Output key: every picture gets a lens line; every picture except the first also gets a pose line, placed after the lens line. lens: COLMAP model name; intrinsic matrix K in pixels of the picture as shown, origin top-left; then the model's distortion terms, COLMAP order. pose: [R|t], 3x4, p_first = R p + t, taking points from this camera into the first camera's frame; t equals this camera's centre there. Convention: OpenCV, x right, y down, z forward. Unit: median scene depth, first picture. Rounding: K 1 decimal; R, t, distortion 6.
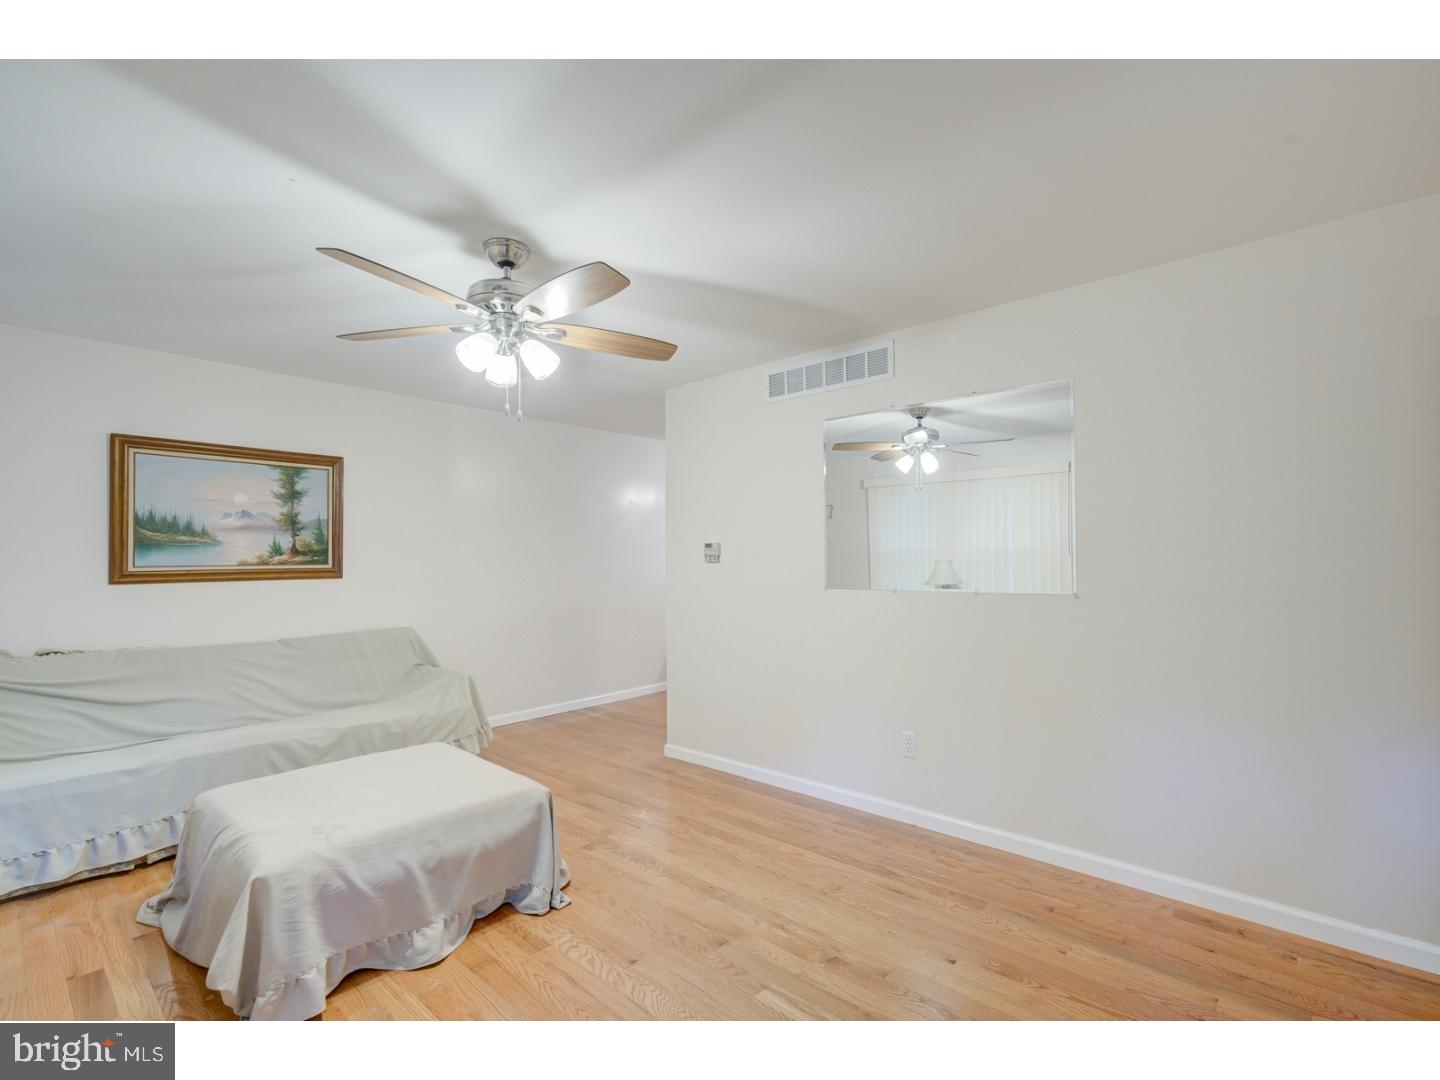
lens RADIAL K [[666.8, 0, 690.6], [0, 666.8, 550.4], [0, 0, 1]] dist [0.021312, 0.000112]
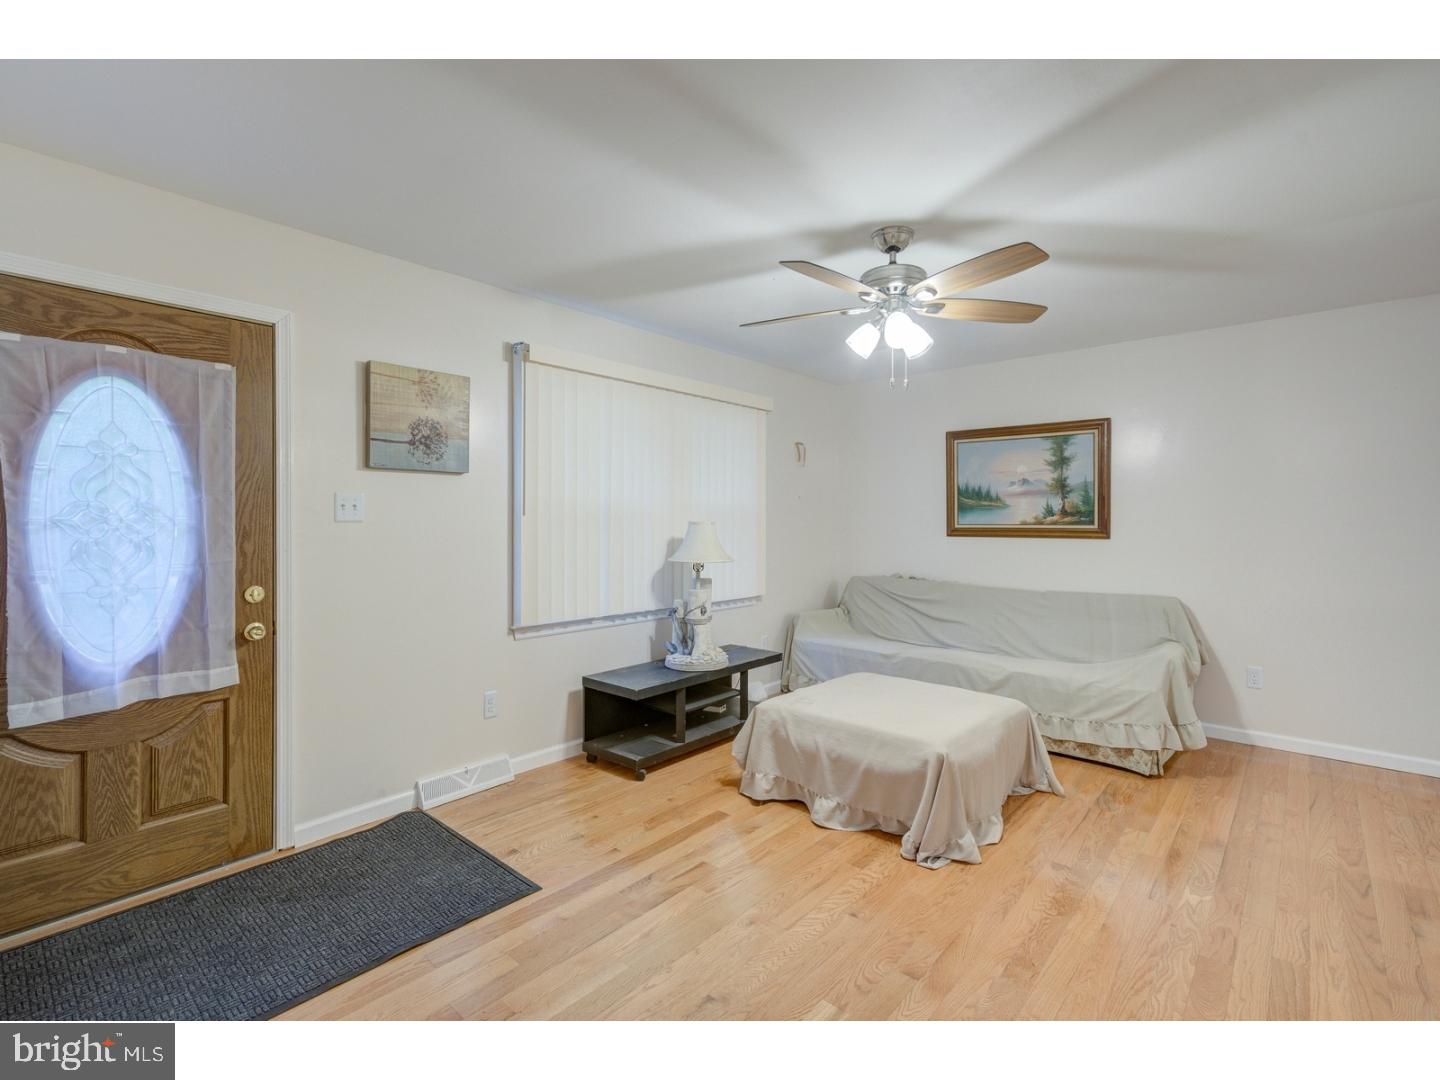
lens RADIAL K [[668.0, 0, 716.9], [0, 668.0, 526.9], [0, 0, 1]] dist [0.001656, 0.000503]
pose [[0.027455, 0.016489, -0.999487, 0.499814], [0.006926, 0.999837, 0.016685, 0.002734], [0.999599, -0.007381, 0.027336, 0.420589]]
